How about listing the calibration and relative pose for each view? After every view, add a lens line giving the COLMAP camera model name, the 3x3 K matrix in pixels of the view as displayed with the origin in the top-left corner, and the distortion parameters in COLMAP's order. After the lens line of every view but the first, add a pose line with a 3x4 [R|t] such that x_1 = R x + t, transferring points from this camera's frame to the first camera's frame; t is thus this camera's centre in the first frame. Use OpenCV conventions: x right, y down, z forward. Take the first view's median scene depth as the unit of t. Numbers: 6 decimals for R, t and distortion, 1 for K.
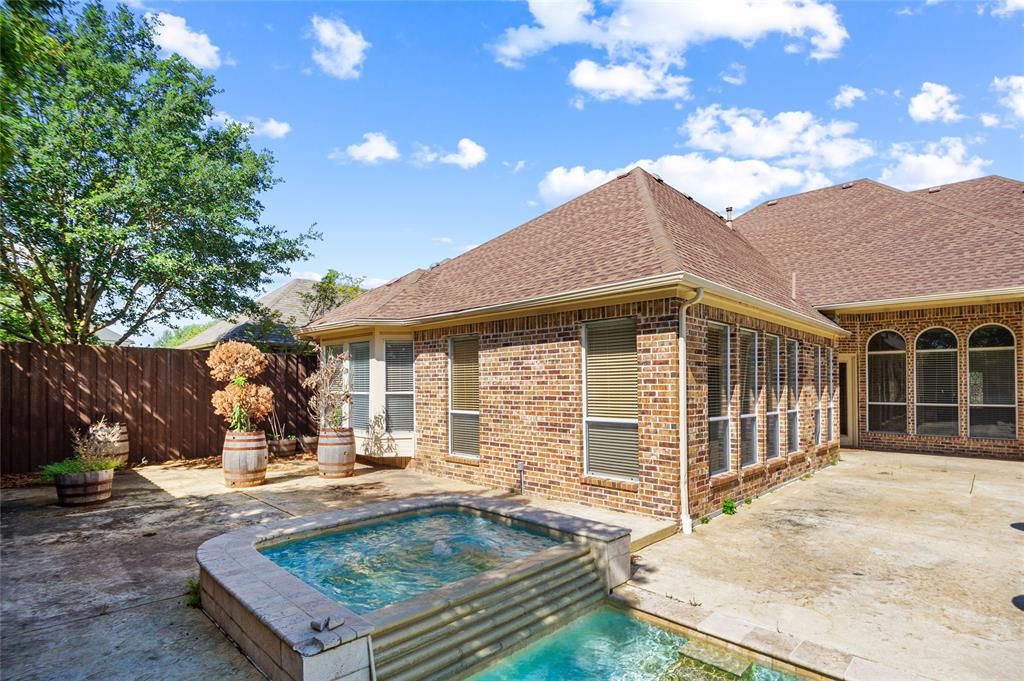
lens RADIAL K [[508.2, 0, 524.0], [0, 508.2, 382.2], [0, 0, 1]] dist [0.019621, -0.027481]
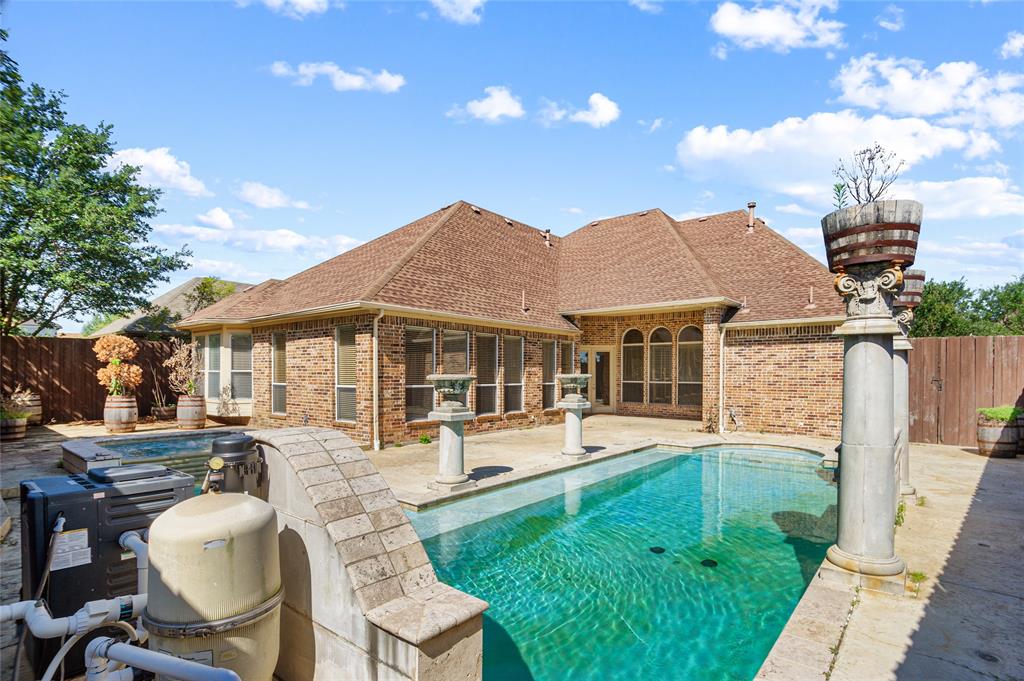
lens RADIAL K [[509.2, 0, 530.0], [0, 509.2, 376.7], [0, 0, 1]] dist [-0.001594, -0.016398]
pose [[0.996103, 0.003002, 0.088150, 0.425437], [-0.004411, 0.999866, 0.015794, 0.010566], [-0.088090, -0.016121, 0.995982, -0.470546]]
